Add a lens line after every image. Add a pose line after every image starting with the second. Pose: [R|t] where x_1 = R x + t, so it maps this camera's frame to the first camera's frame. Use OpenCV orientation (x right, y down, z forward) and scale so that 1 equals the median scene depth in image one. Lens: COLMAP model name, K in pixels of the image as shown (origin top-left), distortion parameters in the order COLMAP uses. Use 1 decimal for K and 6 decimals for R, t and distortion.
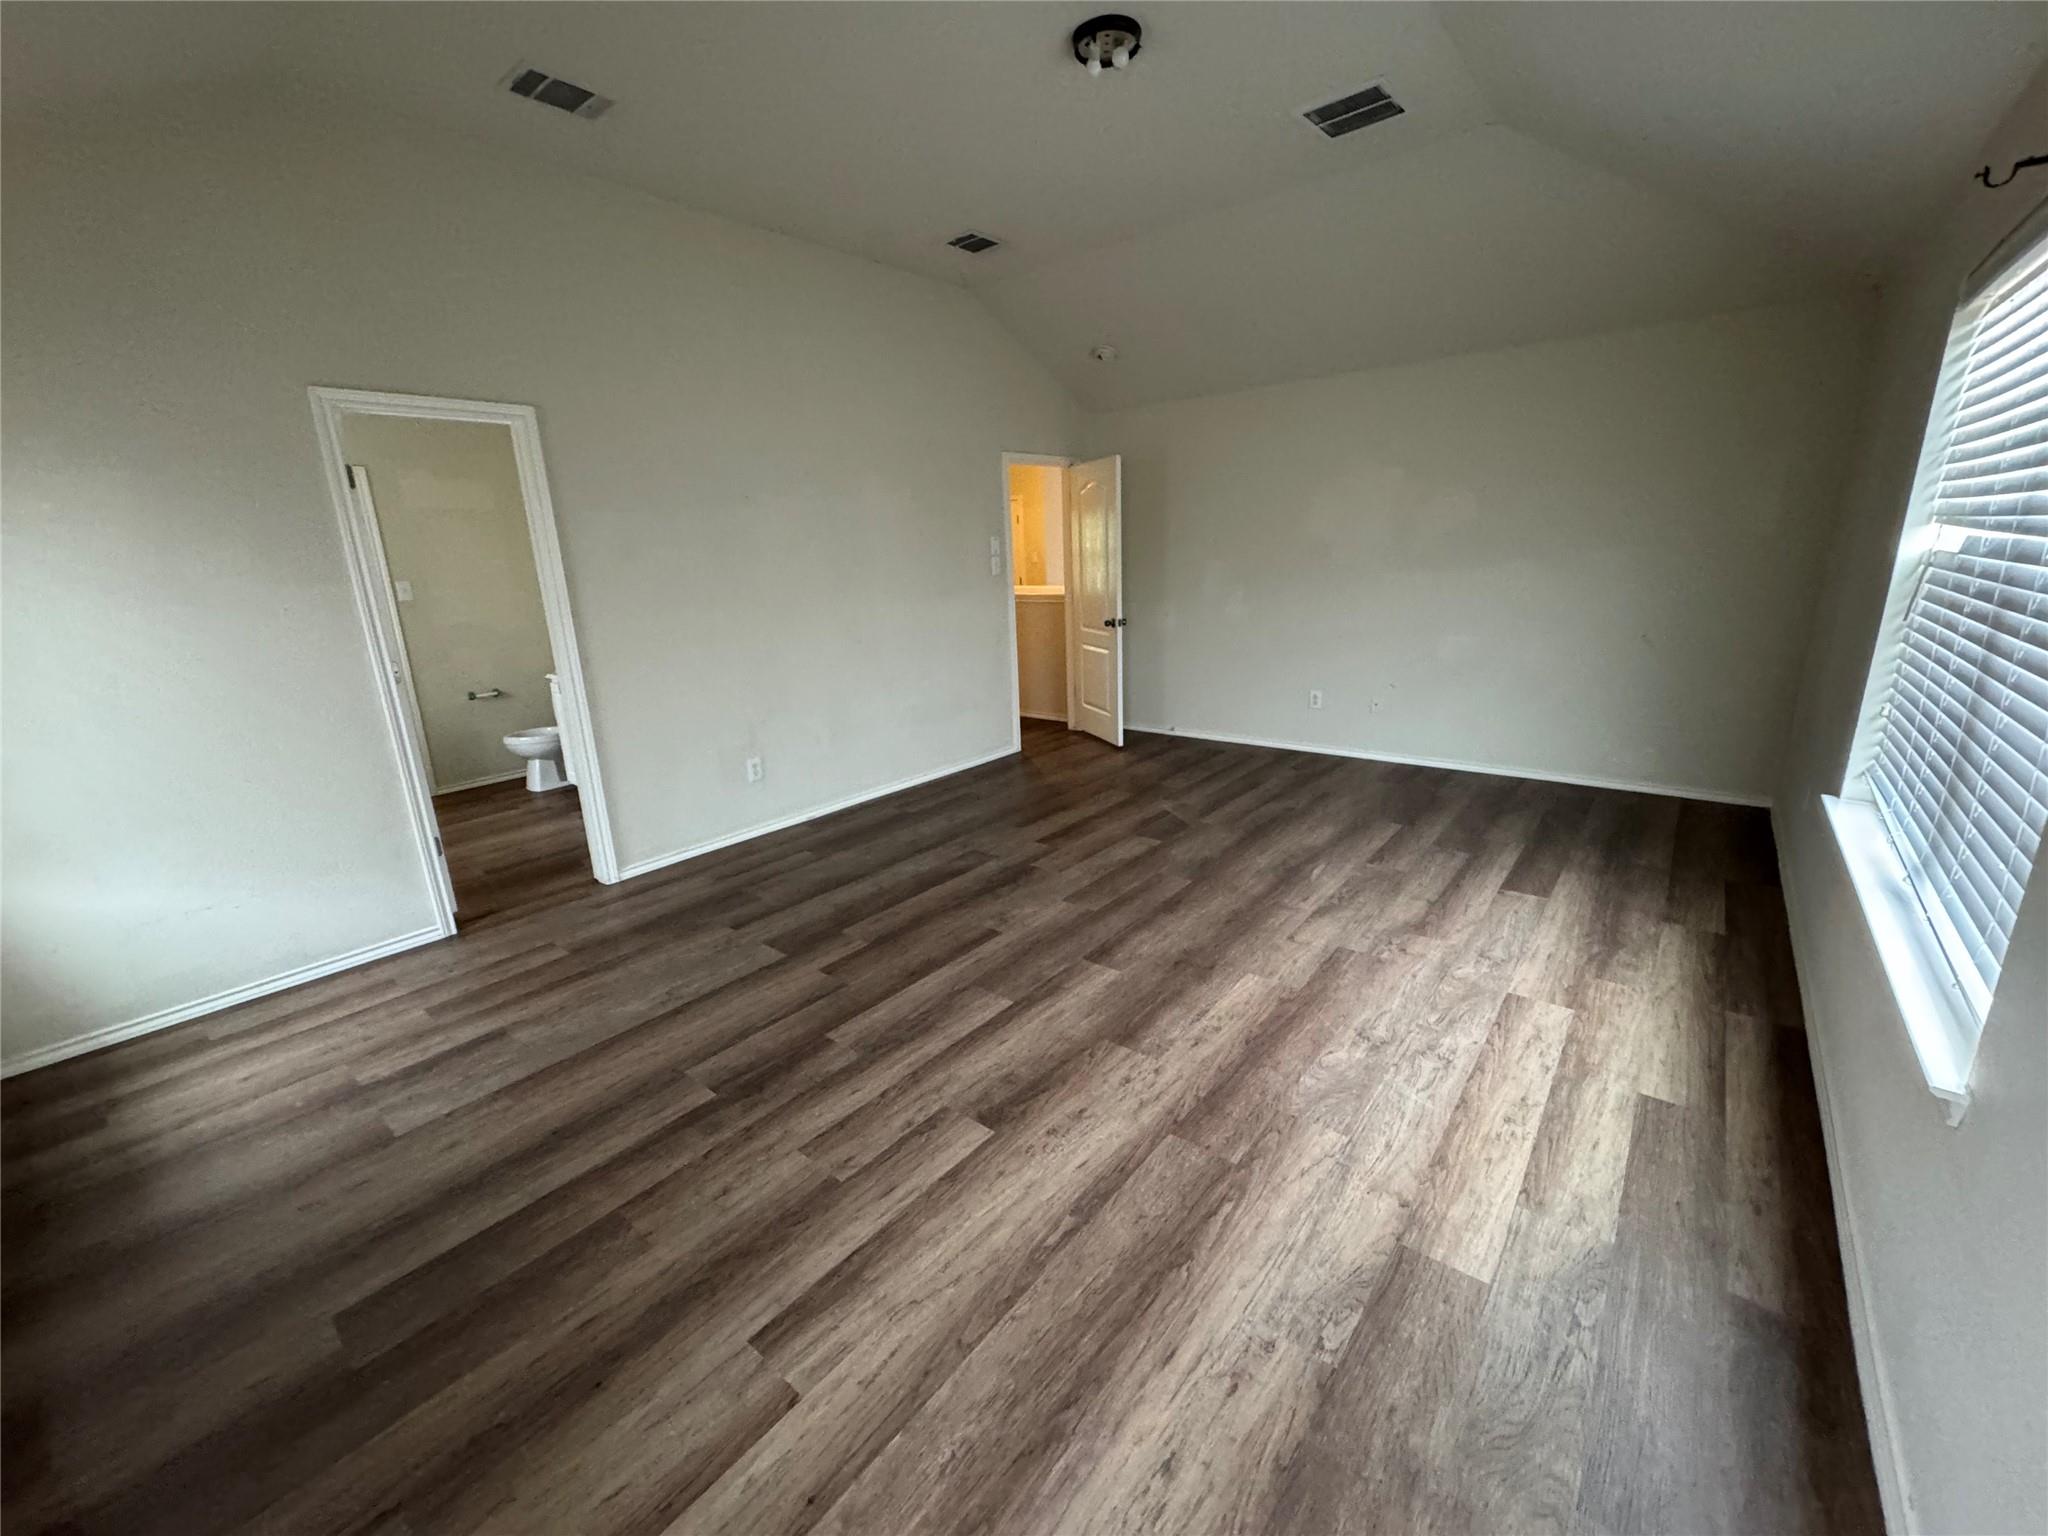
lens RADIAL K [[817.3, 0, 1024.0], [0, 817.3, 768.0], [0, 0, 1]] dist [-0.001988, 0.000481]
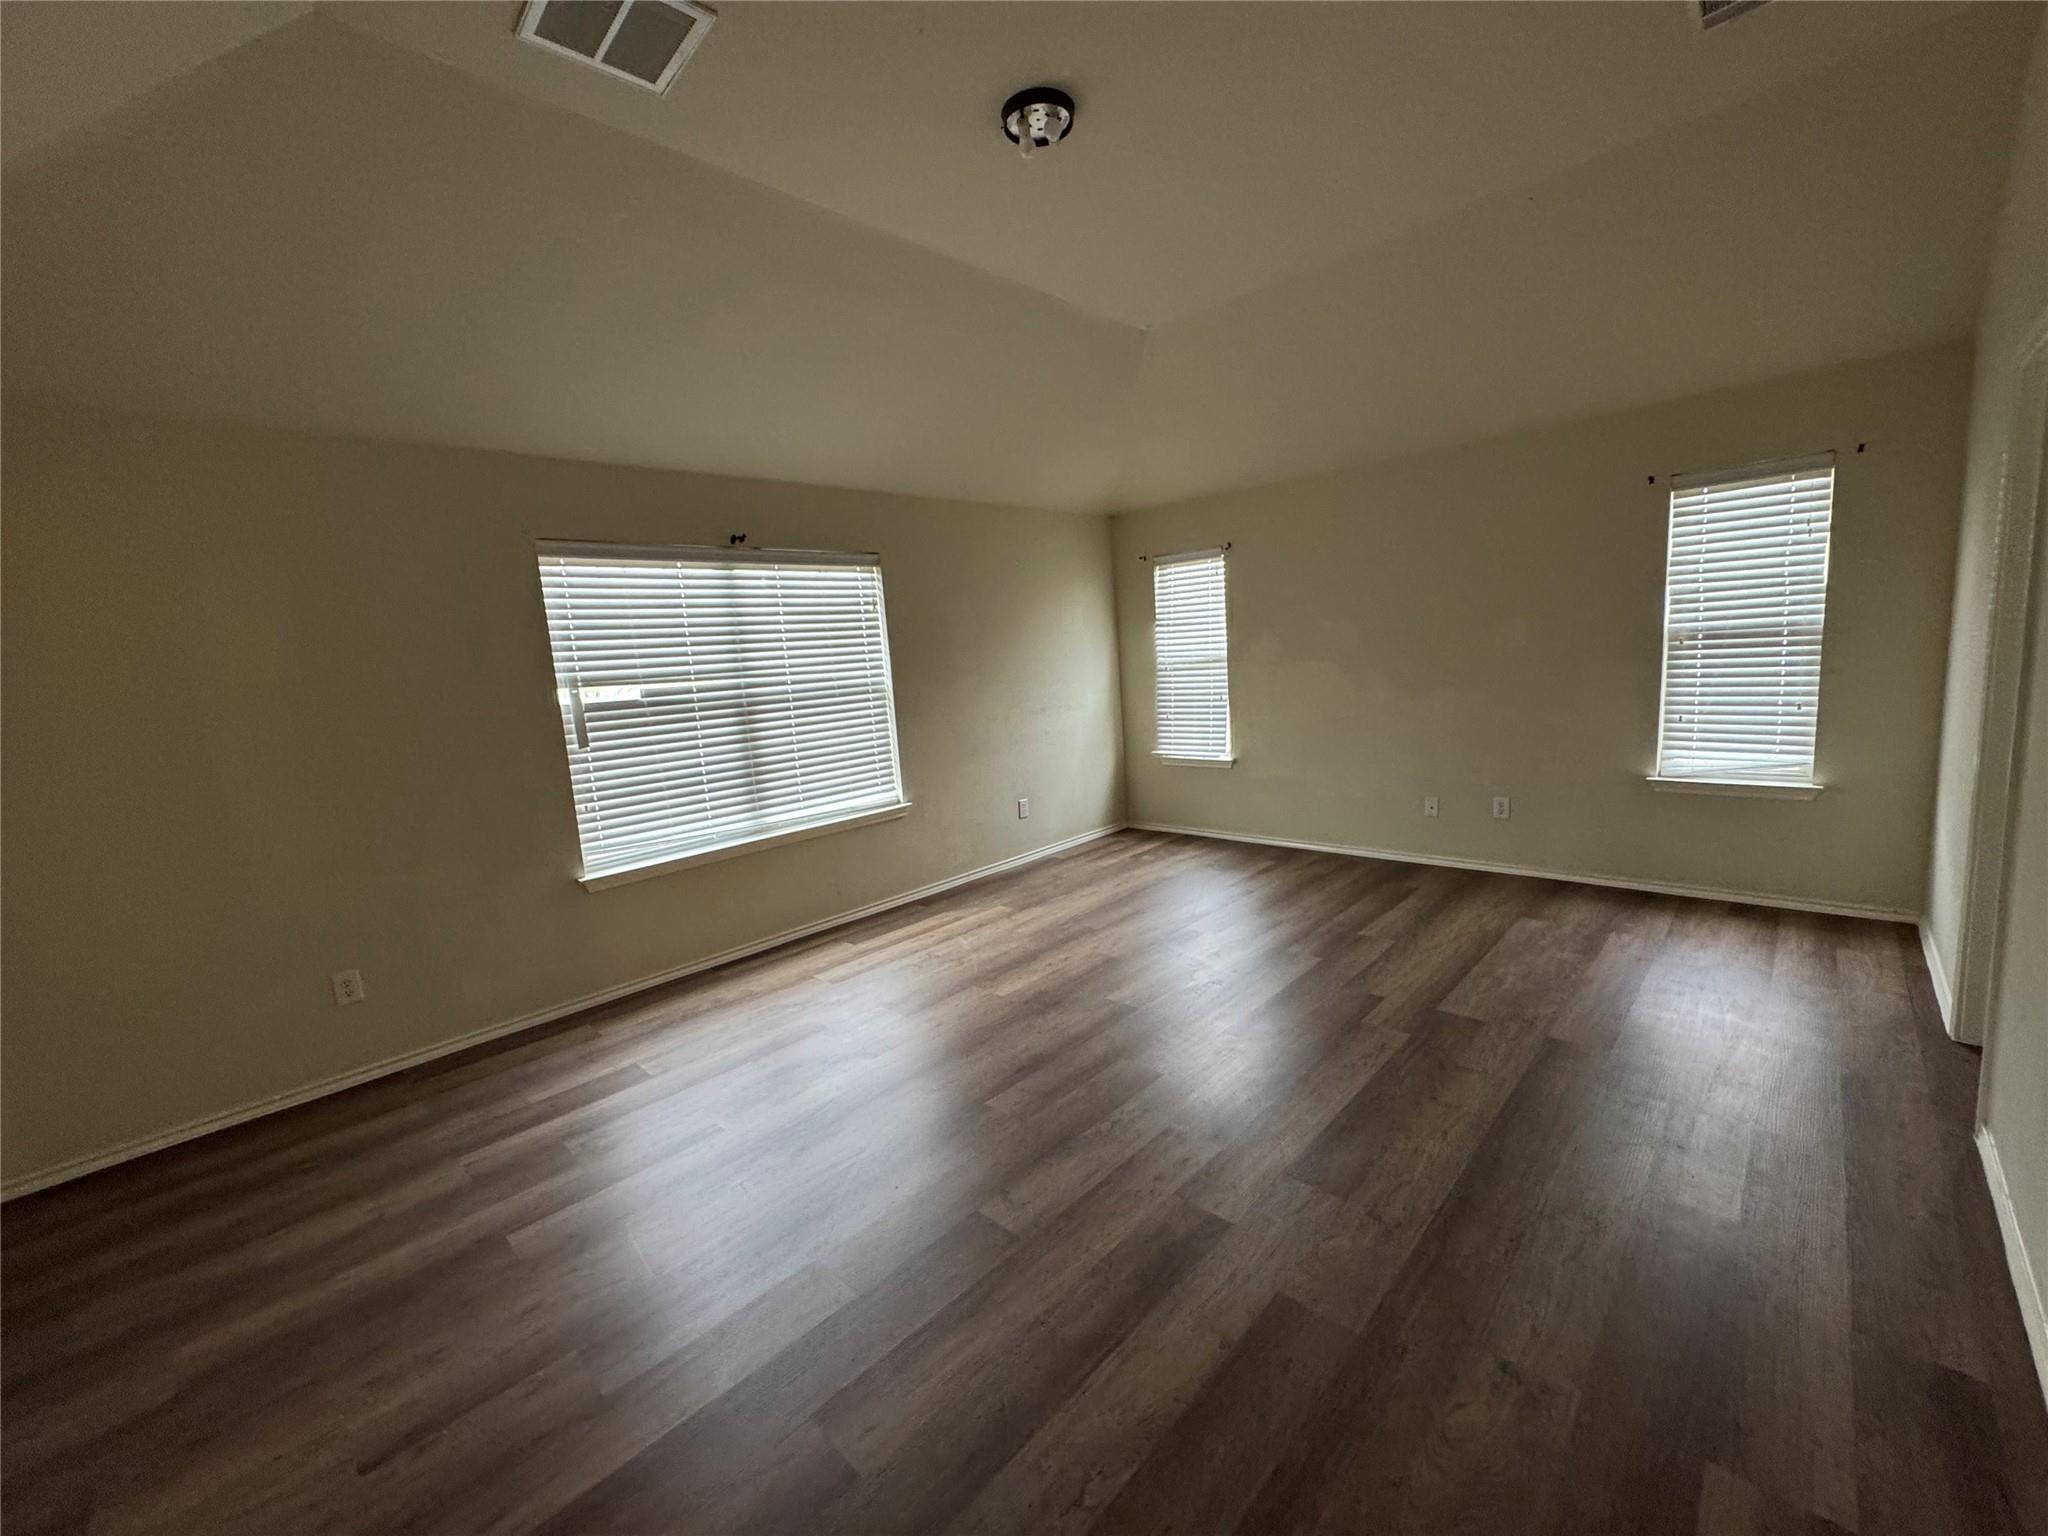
lens RADIAL K [[817.3, 0, 1024.0], [0, 817.3, 768.0], [0, 0, 1]] dist [-0.001988, 0.000481]
pose [[-0.990846, 0.095353, 0.095566, 0.115413], [0.125325, 0.912855, 0.388574, -0.658738], [-0.050186, 0.396993, -0.916448, 2.452631]]
